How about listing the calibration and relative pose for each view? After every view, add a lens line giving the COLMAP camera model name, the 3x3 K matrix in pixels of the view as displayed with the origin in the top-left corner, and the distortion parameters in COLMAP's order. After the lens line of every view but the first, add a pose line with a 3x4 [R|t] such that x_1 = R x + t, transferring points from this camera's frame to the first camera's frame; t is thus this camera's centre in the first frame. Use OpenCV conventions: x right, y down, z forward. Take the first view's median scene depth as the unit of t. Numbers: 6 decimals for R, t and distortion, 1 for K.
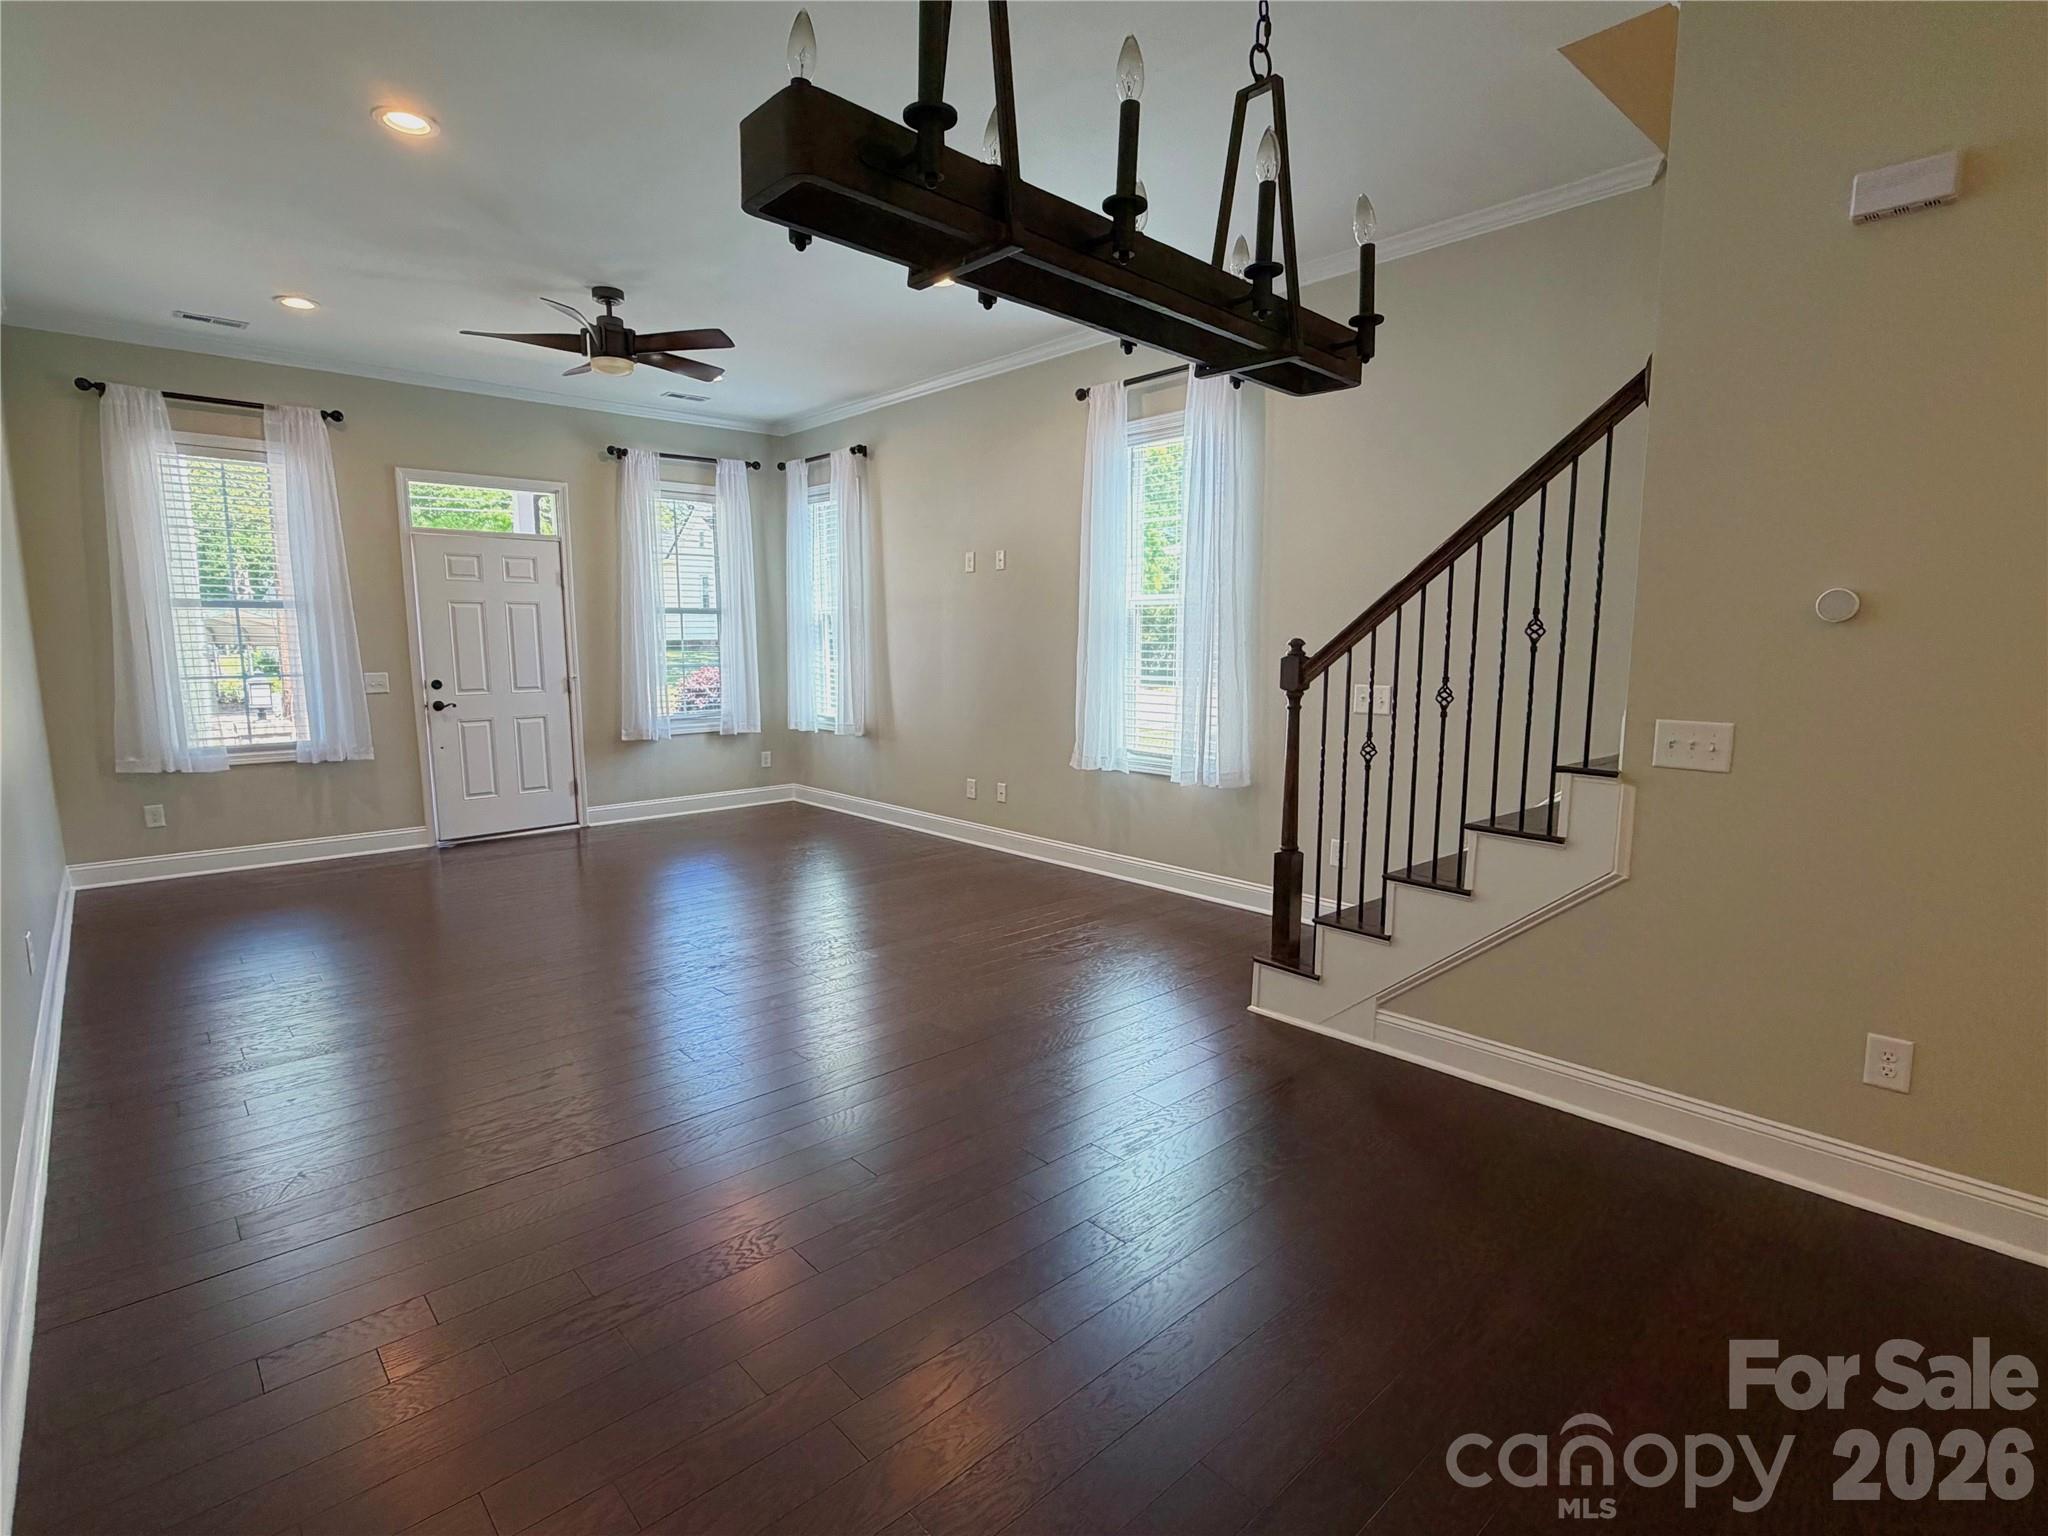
lens RADIAL K [[999.2, 0, 1025.8], [0, 999.2, 775.9], [0, 0, 1]] dist [0.000324, -0.000529]
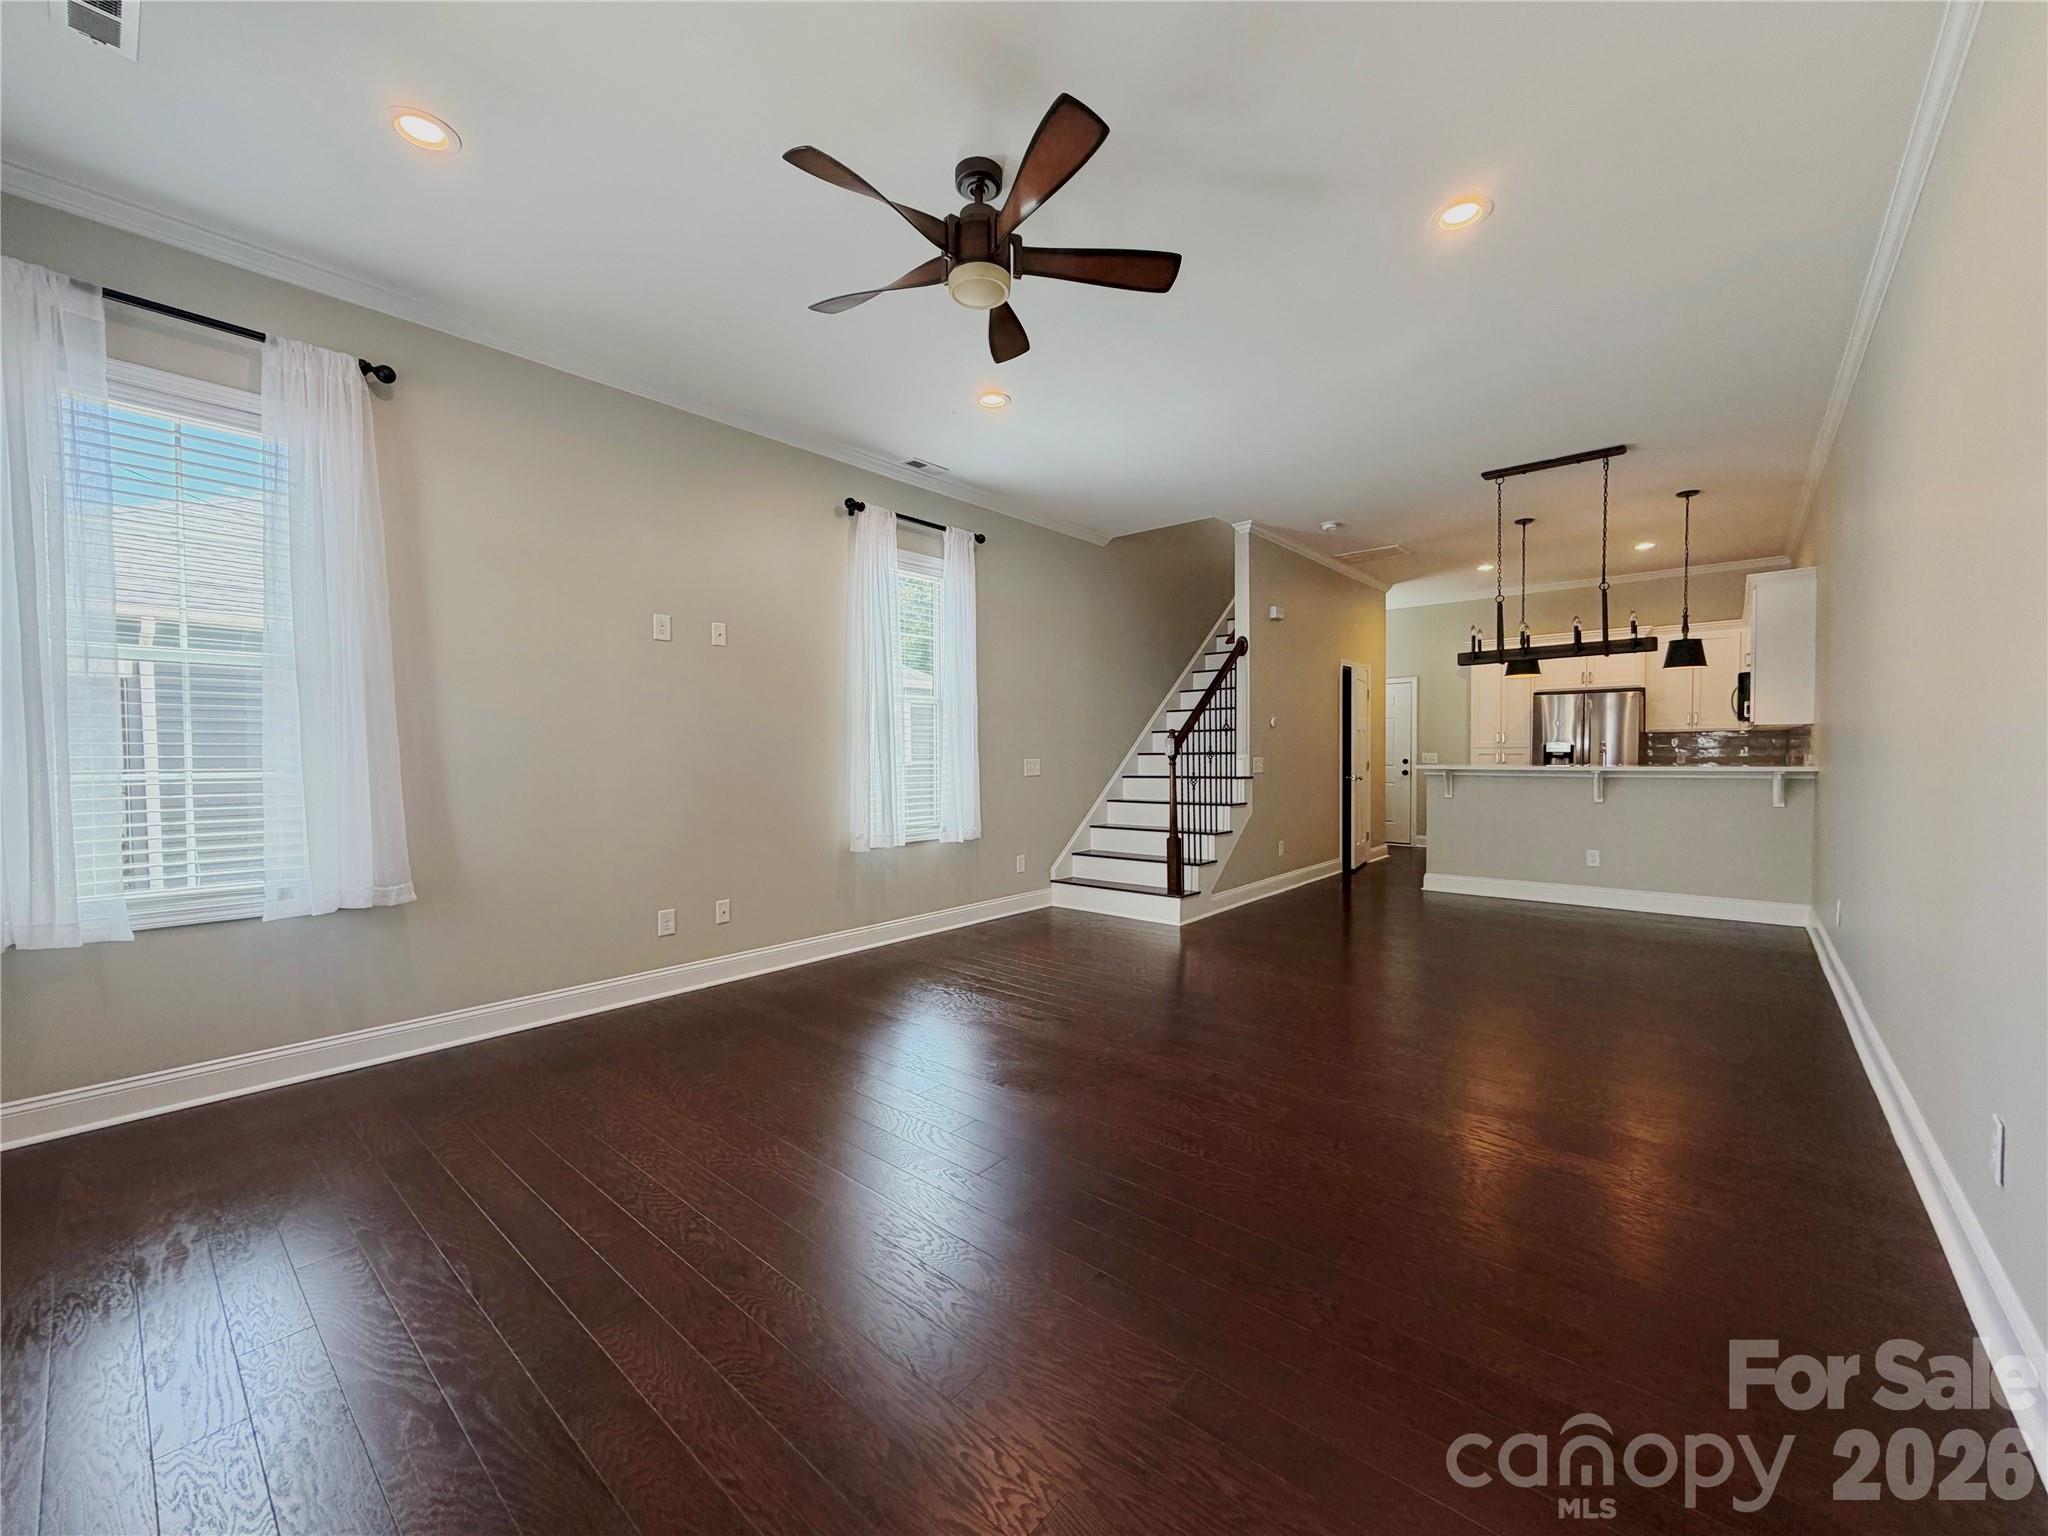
lens RADIAL K [[817.1, 0, 1018.3], [0, 817.1, 772.3], [0, 0, 1]] dist [0.001162, 0.000186]
pose [[-0.115758, -0.024415, 0.992977, -0.771507], [0.146921, 0.988280, 0.041427, -0.095350], [-0.982352, 0.150684, -0.110814, 0.874075]]
